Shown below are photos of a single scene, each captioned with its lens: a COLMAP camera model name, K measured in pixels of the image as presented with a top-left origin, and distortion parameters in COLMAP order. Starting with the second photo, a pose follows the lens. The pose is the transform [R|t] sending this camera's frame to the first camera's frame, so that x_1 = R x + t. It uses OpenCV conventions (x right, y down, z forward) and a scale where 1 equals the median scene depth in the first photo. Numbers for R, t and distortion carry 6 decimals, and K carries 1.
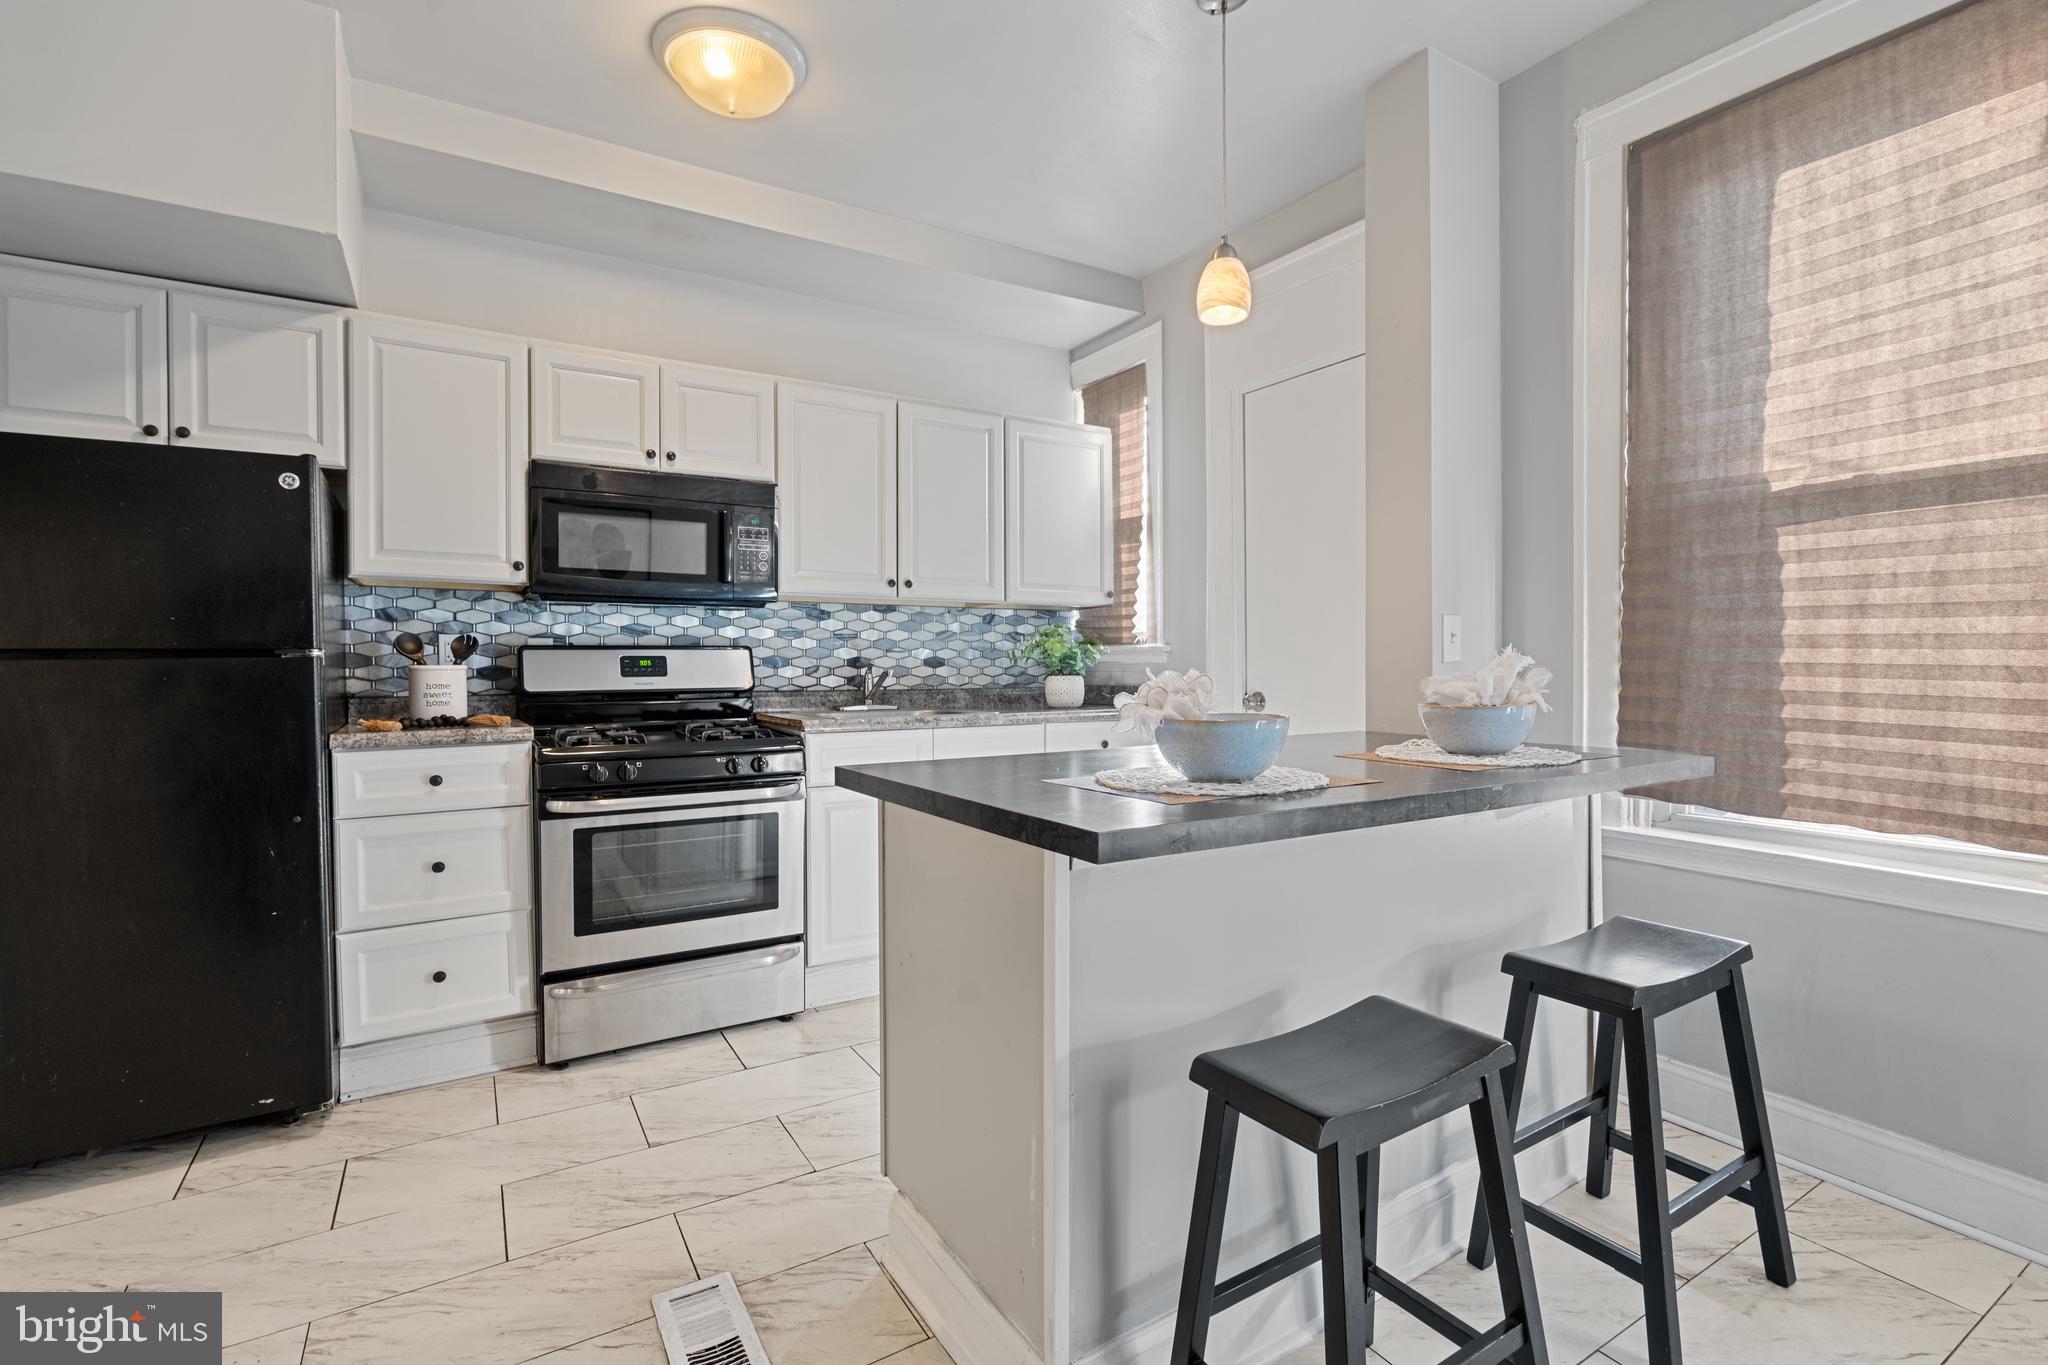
lens RADIAL K [[949.0, 0, 1025.3], [0, 949.0, 692.1], [0, 0, 1]] dist [-0.014033, 0.007137]
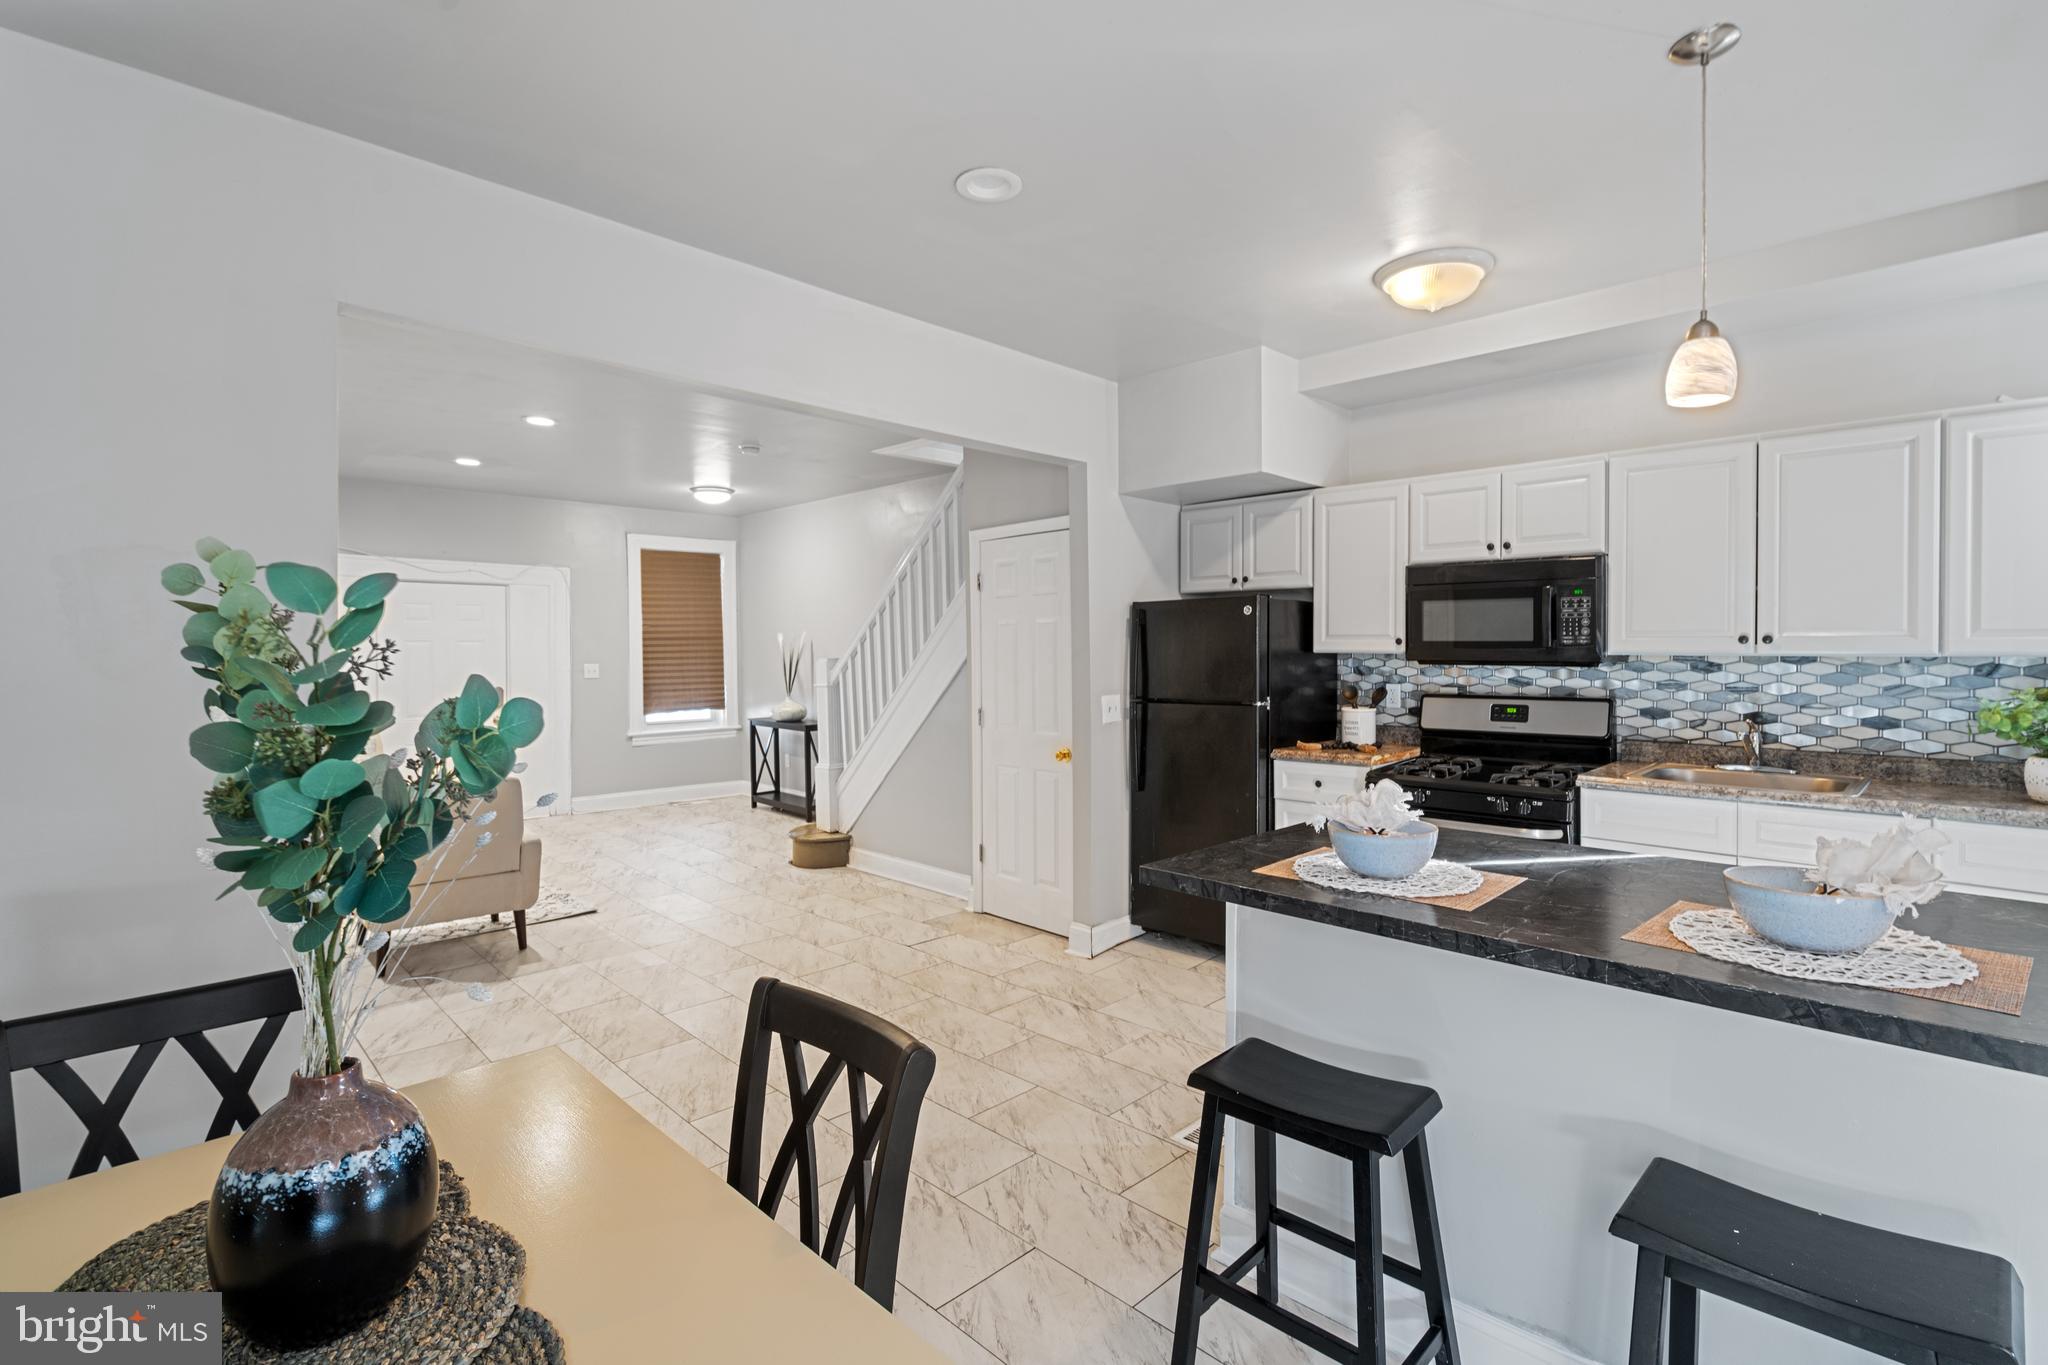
lens RADIAL K [[949.0, 0, 1033.9], [0, 949.0, 665.1], [0, 0, 1]] dist [-0.014033, 0.007137]
pose [[0.234255, 0.021508, -0.971937, 0.781622], [-0.020876, 0.999636, 0.017090, -0.118992], [0.971951, 0.016287, 0.234618, 0.138234]]
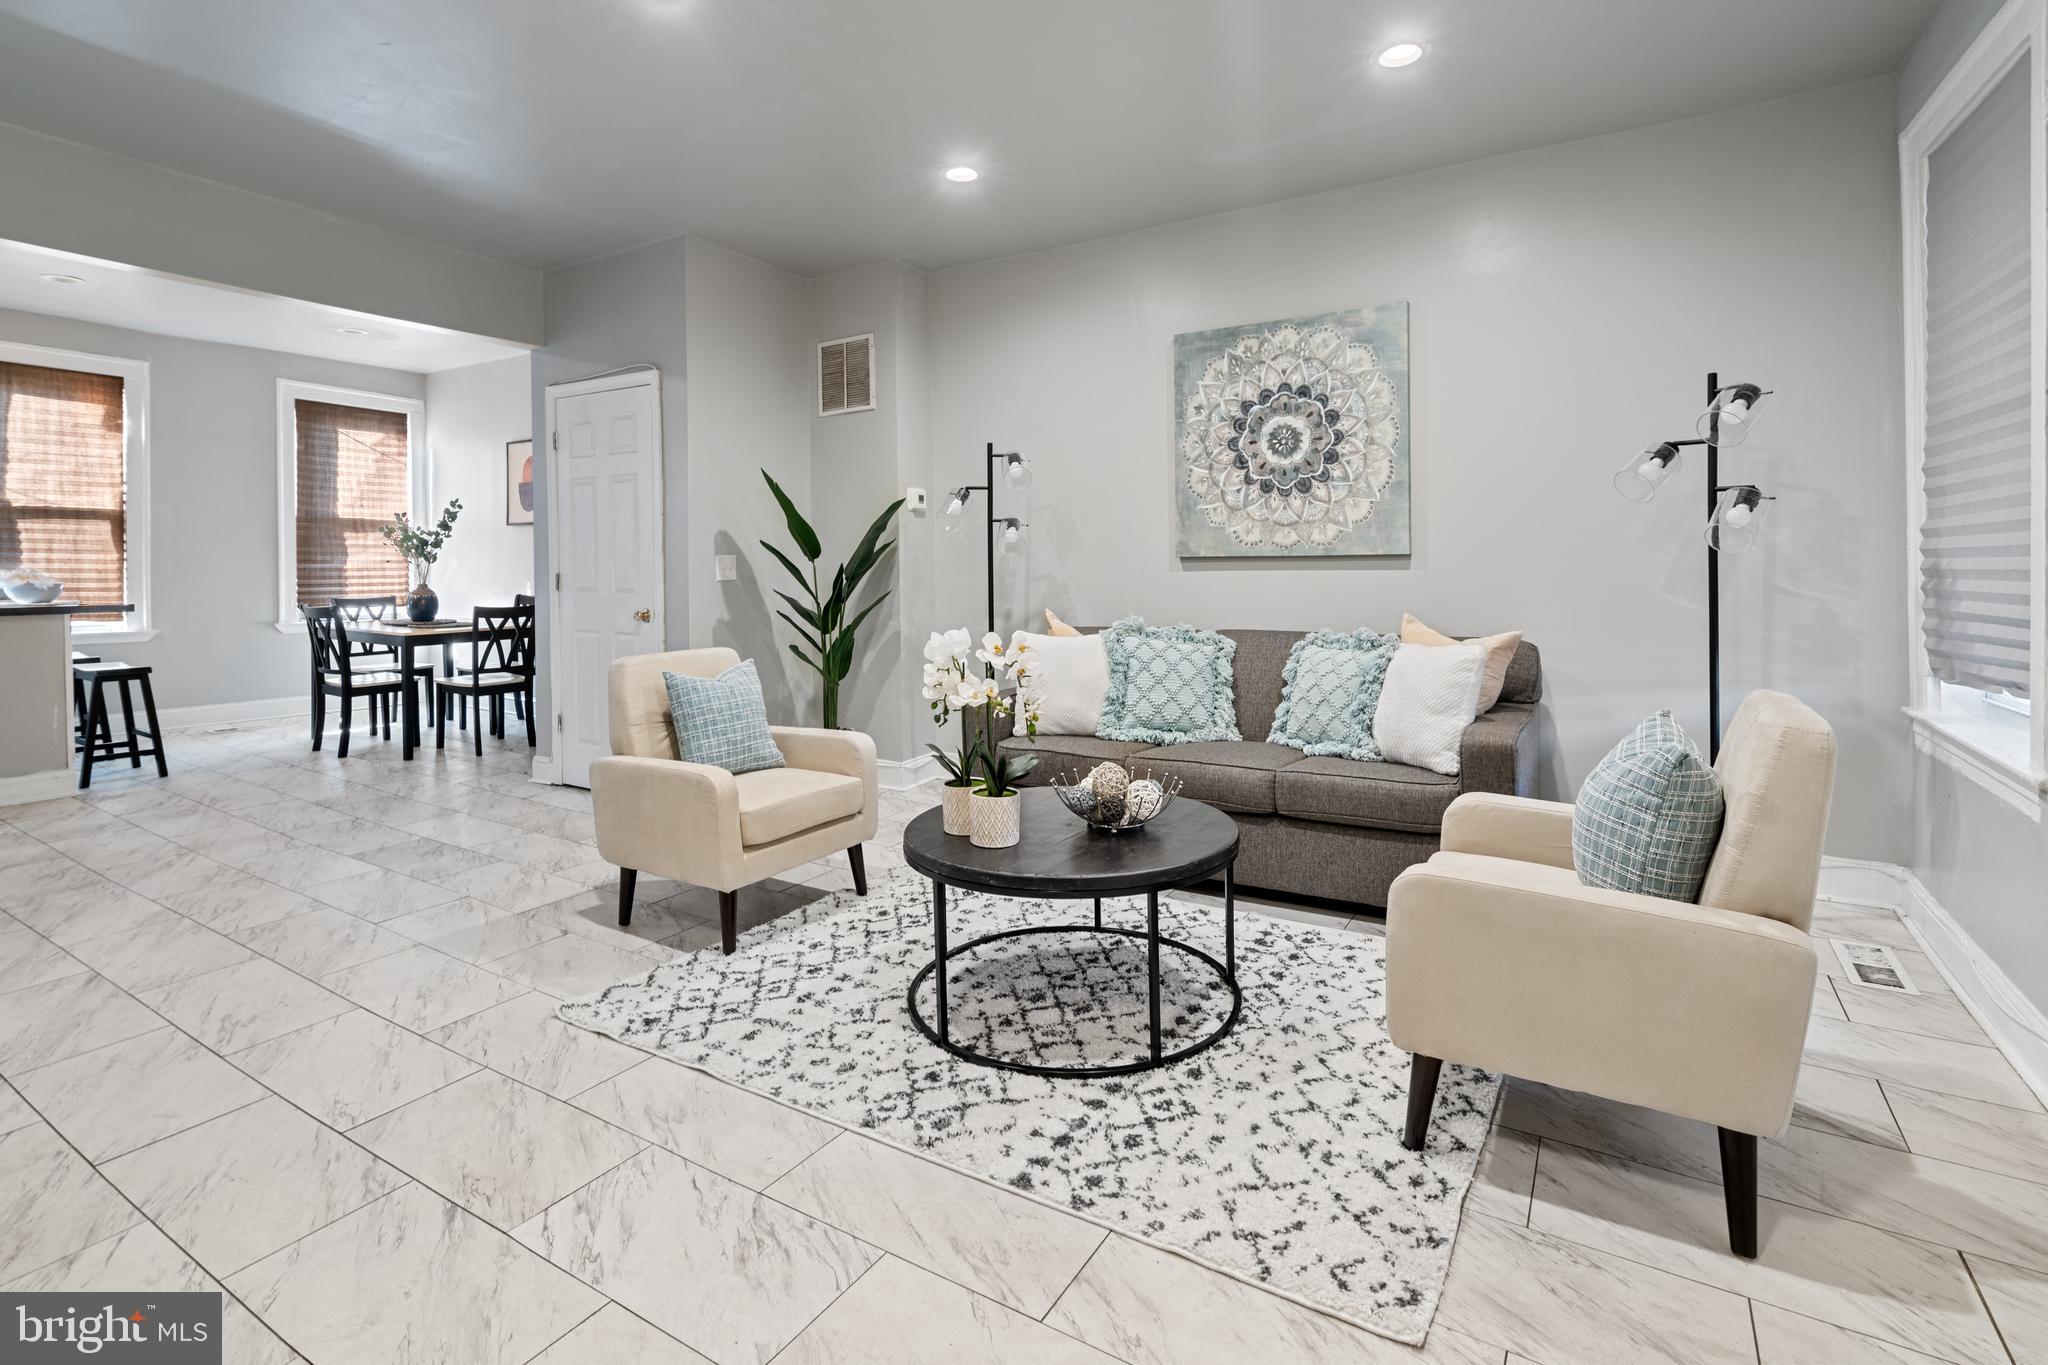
lens RADIAL K [[949.0, 0, 1018.9], [0, 949.0, 568.1], [0, 0, 1]] dist [-0.014033, 0.007137]
pose [[-0.464794, 0.001393, 0.885418, -2.355026], [0.027561, 0.999537, 0.012895, 0.011194], [-0.884990, 0.030397, -0.464617, -0.251109]]
